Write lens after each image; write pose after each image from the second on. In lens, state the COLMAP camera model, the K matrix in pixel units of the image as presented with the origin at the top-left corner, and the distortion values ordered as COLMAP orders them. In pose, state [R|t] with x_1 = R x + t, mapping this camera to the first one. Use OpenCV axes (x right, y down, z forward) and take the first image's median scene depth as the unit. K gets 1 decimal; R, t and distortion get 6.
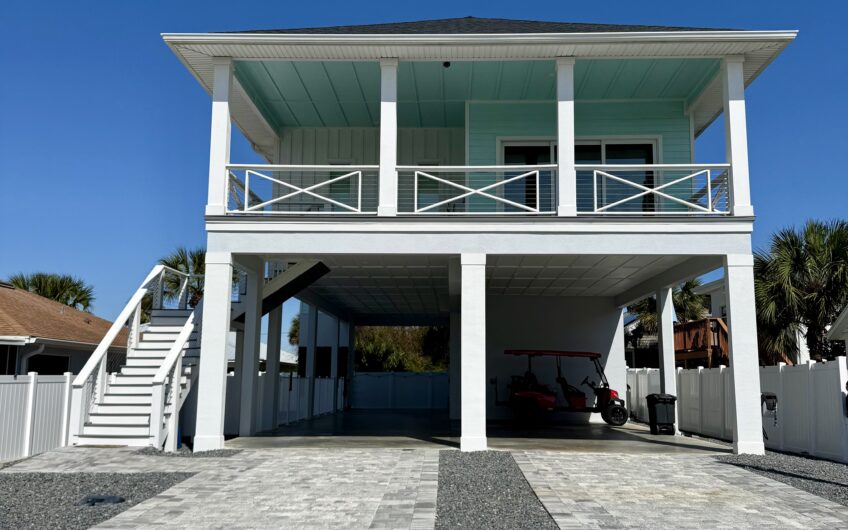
lens RADIAL K [[789.0, 0, 425.7], [0, 789.0, 263.5], [0, 0, 1]] dist [0.064014, 0.000000]
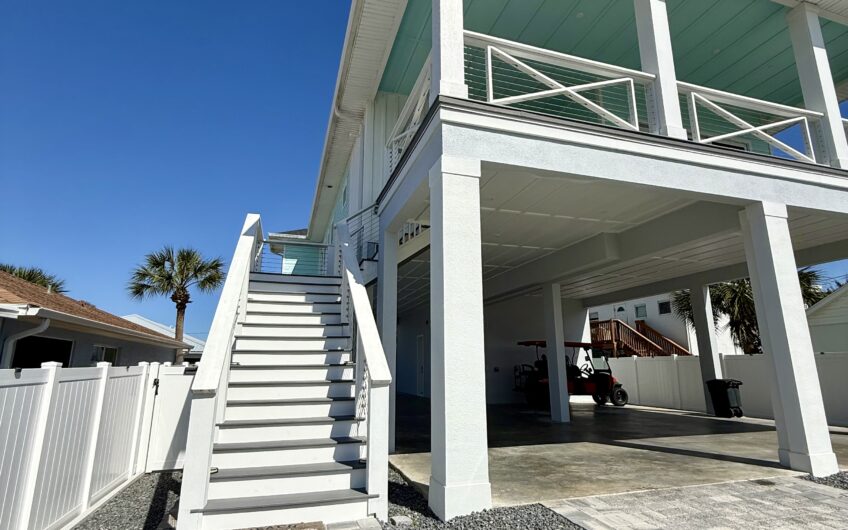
lens RADIAL K [[450.5, 0, 422.9], [0, 450.5, 265.1], [0, 0, 1]] dist [0.006086, 0.001435]
pose [[0.945661, 0.062307, 0.319128, -0.360625], [-0.038263, 0.995974, -0.081070, 0.087515], [-0.322894, 0.064454, 0.944238, 0.640639]]
